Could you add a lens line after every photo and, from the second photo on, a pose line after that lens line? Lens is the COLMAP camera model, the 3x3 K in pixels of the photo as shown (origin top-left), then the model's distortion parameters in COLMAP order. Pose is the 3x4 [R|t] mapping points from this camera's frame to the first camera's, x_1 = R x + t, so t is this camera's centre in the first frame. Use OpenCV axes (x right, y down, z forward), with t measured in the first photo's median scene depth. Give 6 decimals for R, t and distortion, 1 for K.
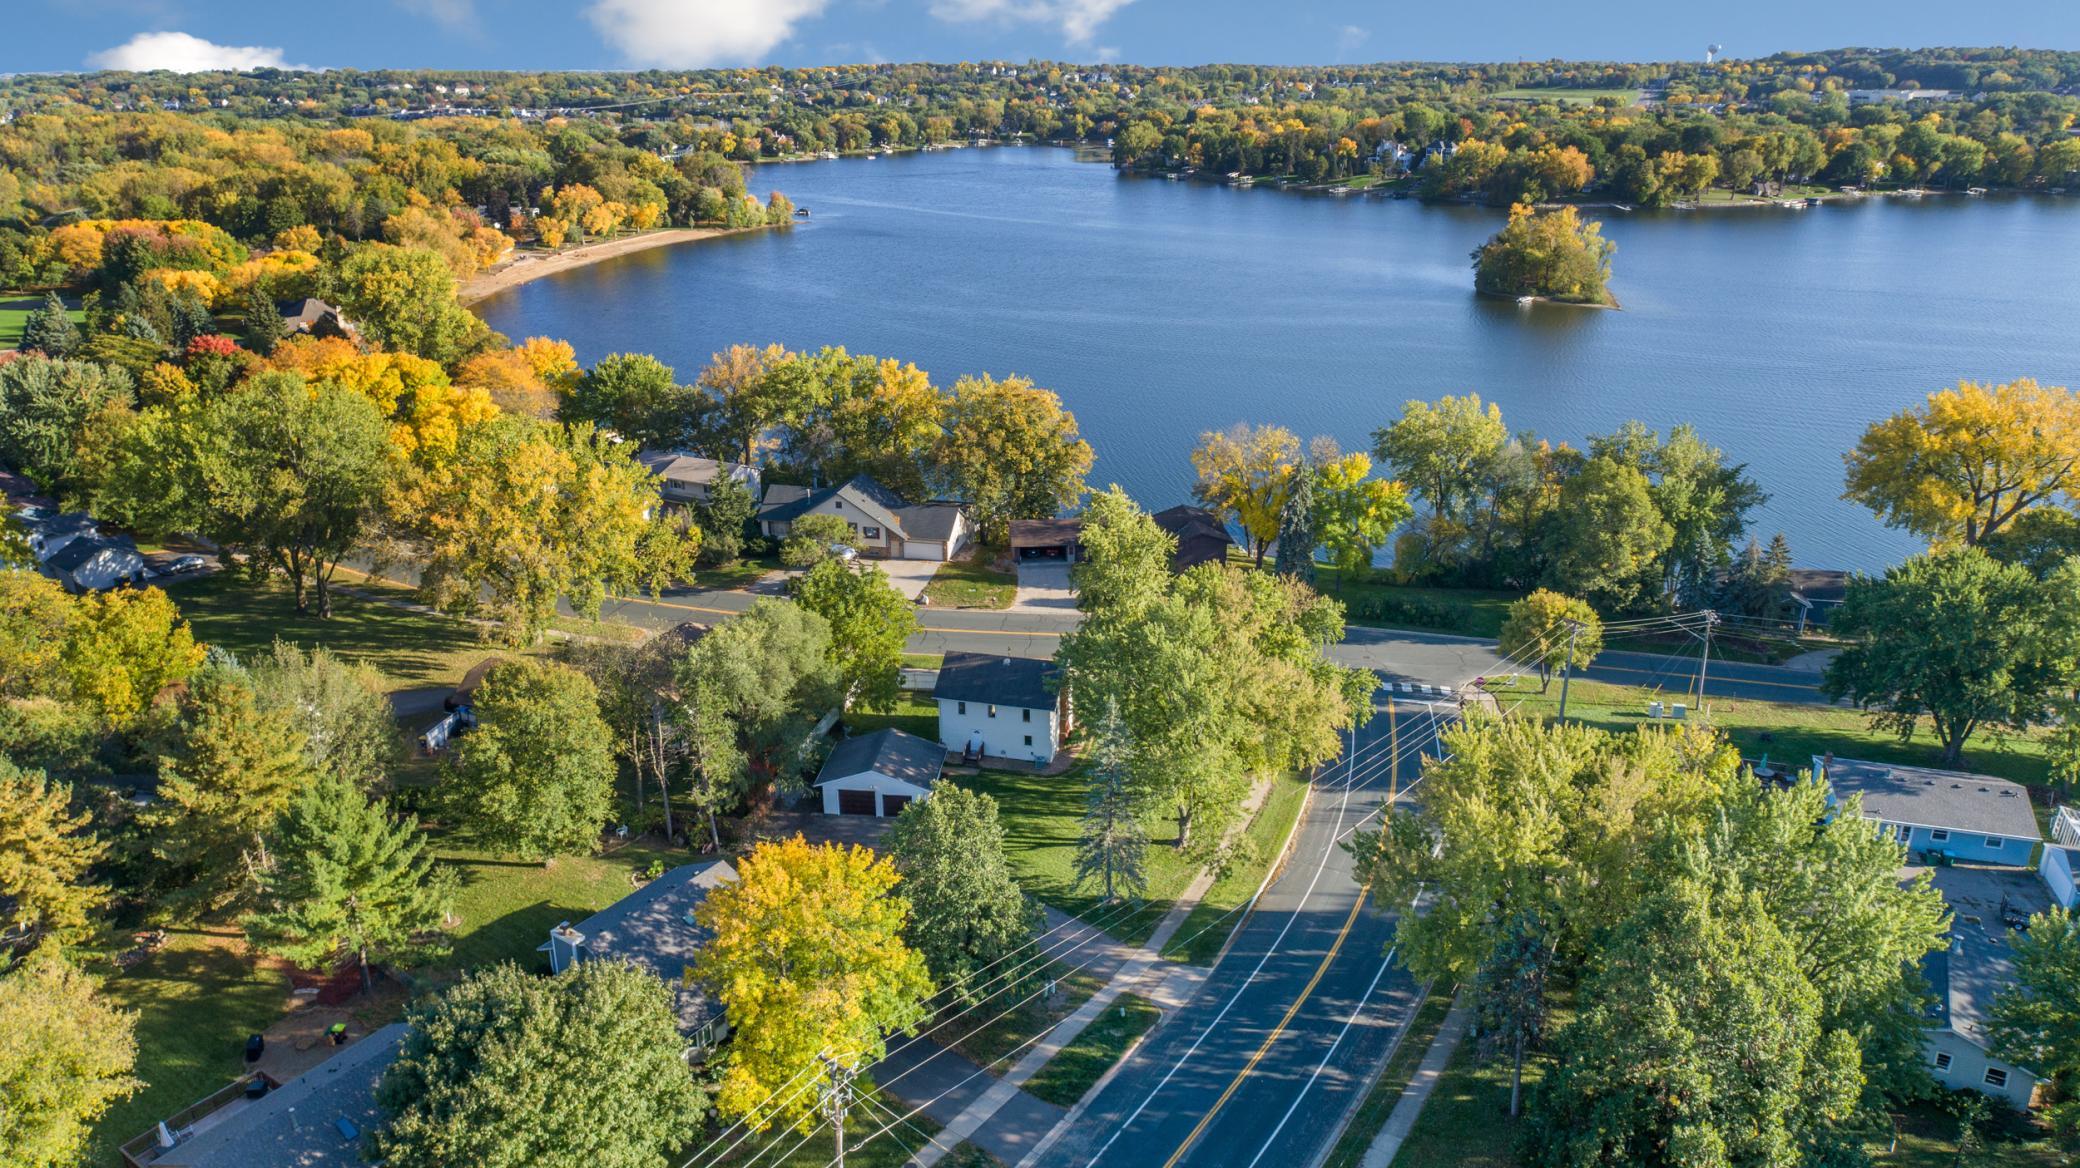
lens RADIAL K [[1384.7, 0, 1053.8], [0, 1384.7, 590.4], [0, 0, 1]] dist [-0.016165, 0.014270]
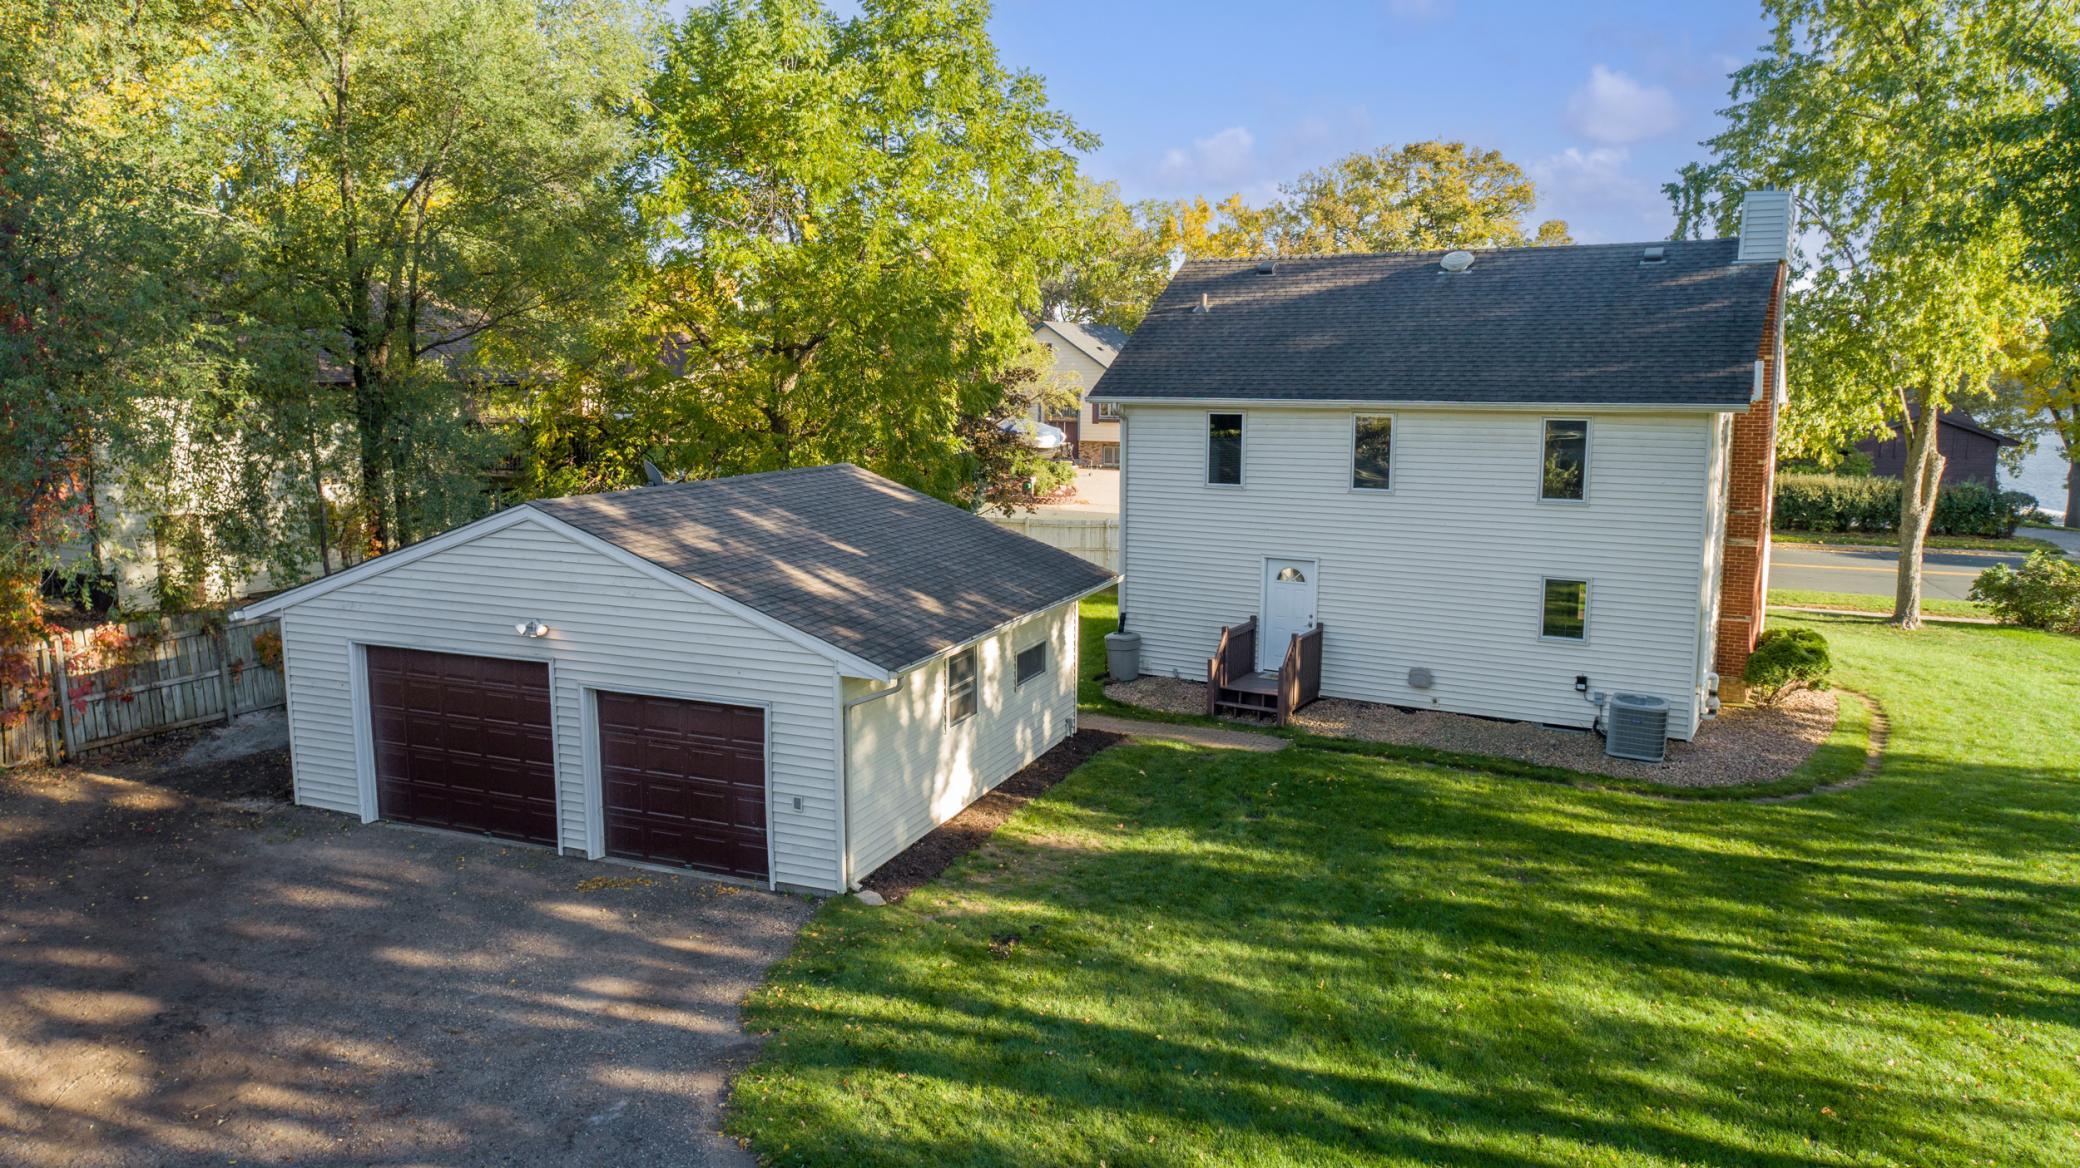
lens RADIAL K [[1384.7, 0, 1053.8], [0, 1384.7, 590.4], [0, 0, 1]] dist [-0.016165, 0.014270]
pose [[0.968089, 0.052724, -0.244998, -0.006631], [-0.100987, 0.976803, -0.188832, 0.024733], [0.229359, 0.207548, 0.950957, 0.135003]]
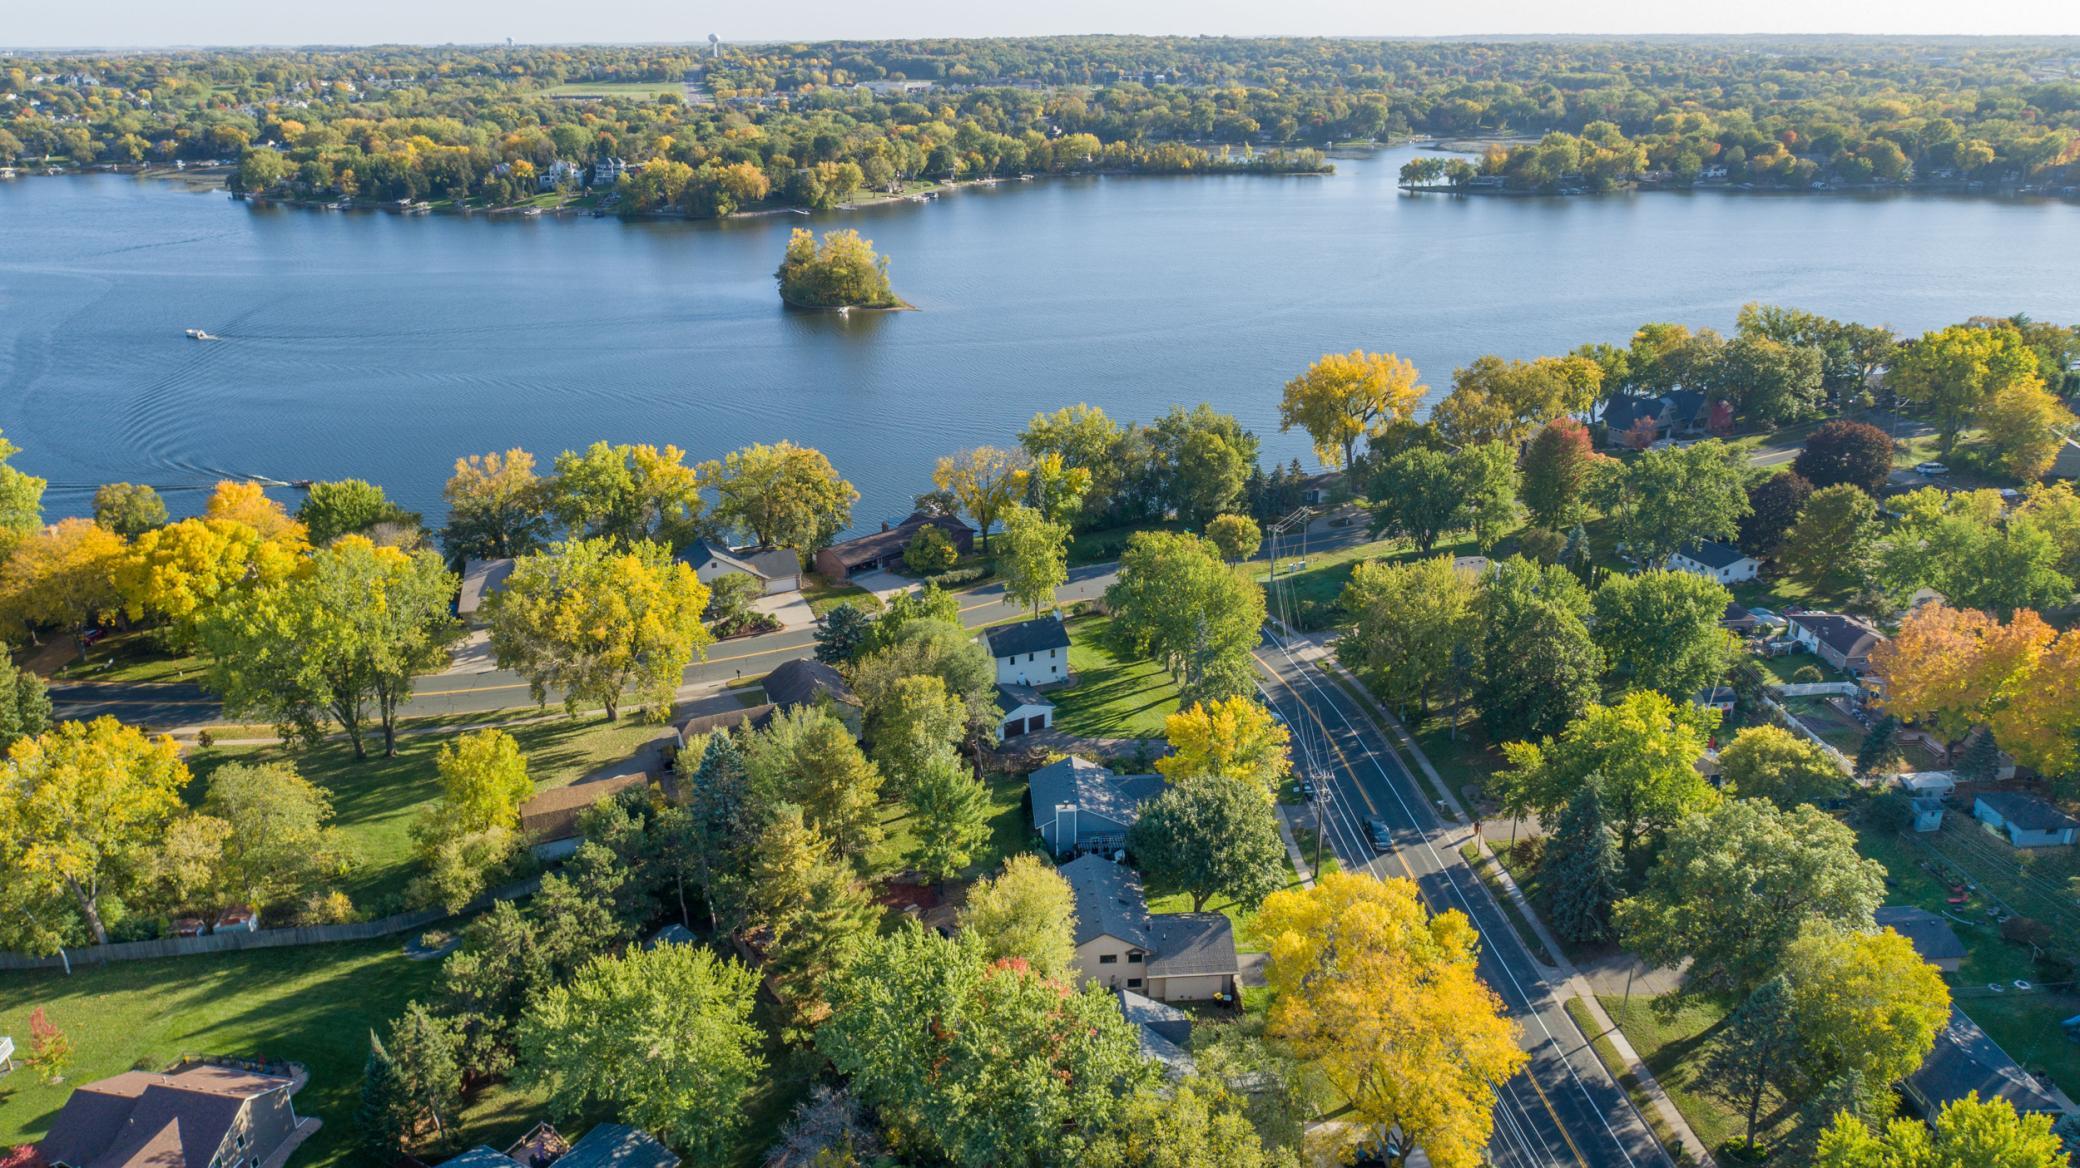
lens RADIAL K [[1384.7, 0, 1053.8], [0, 1384.7, 590.4], [0, 0, 1]] dist [-0.016165, 0.014270]
pose [[0.783156, -0.226835, 0.578976, -0.150810], [0.218121, 0.972140, 0.085829, -0.018728], [-0.582315, 0.059069, 0.810815, -0.045212]]
